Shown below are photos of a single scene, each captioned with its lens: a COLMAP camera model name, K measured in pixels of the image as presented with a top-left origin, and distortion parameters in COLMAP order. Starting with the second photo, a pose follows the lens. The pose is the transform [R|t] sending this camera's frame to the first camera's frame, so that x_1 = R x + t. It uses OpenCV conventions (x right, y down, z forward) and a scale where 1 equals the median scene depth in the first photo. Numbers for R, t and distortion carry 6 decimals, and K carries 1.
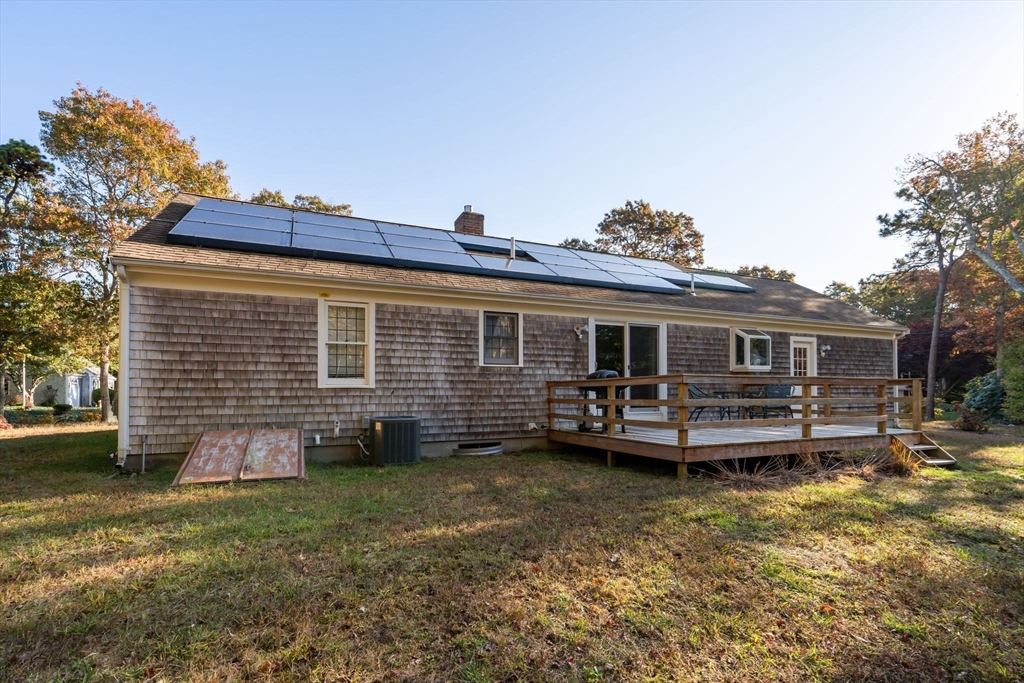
lens RADIAL K [[465.3, 0, 514.5], [0, 465.3, 353.9], [0, 0, 1]] dist [-0.005936, 0.000504]
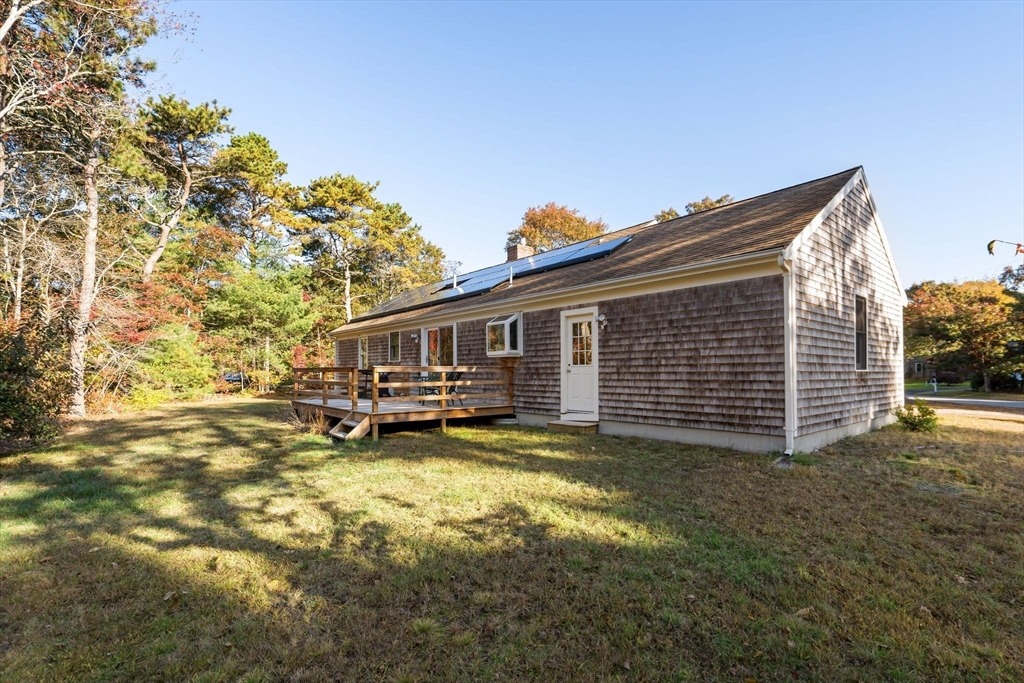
lens RADIAL K [[474.2, 0, 510.9], [0, 474.2, 366.6], [0, 0, 1]] dist [-0.003616, -0.000729]
pose [[0.280071, -0.017767, -0.959815, 1.781616], [0.065159, 0.997875, 0.000542, 0.070683], [0.957765, -0.062692, 0.280633, 0.848619]]
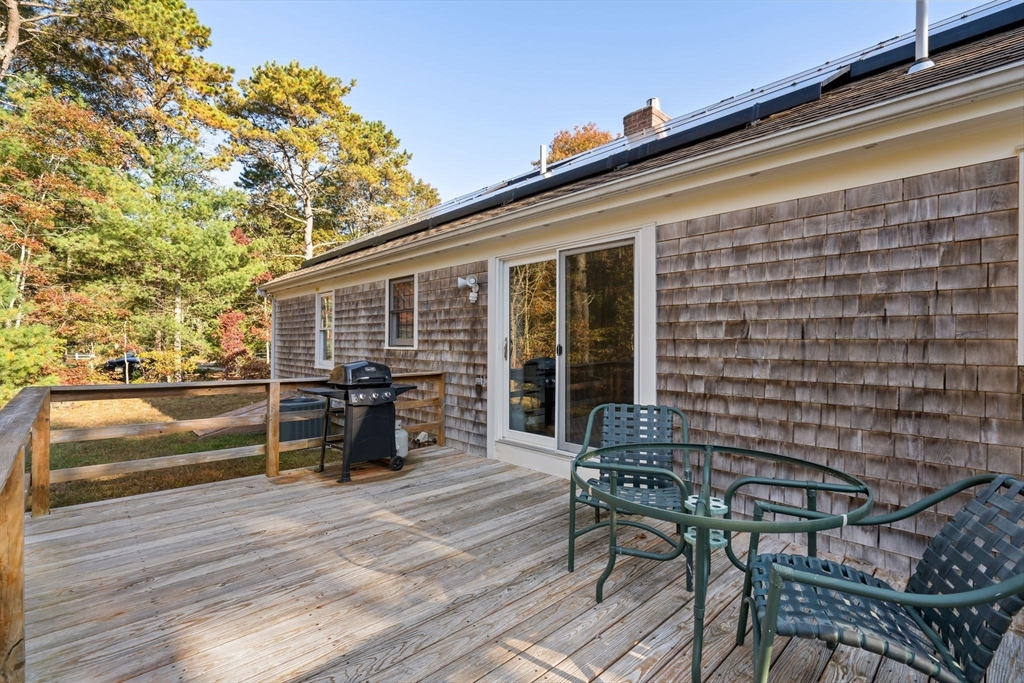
lens RADIAL K [[461.9, 0, 511.3], [0, 461.9, 345.3], [0, 0, 1]] dist [-0.002564, 0.000883]
pose [[0.341449, 0.000749, -0.939900, 0.682670], [0.053566, 0.998359, 0.020255, 0.013528], [0.938373, -0.057263, 0.340849, 0.848589]]
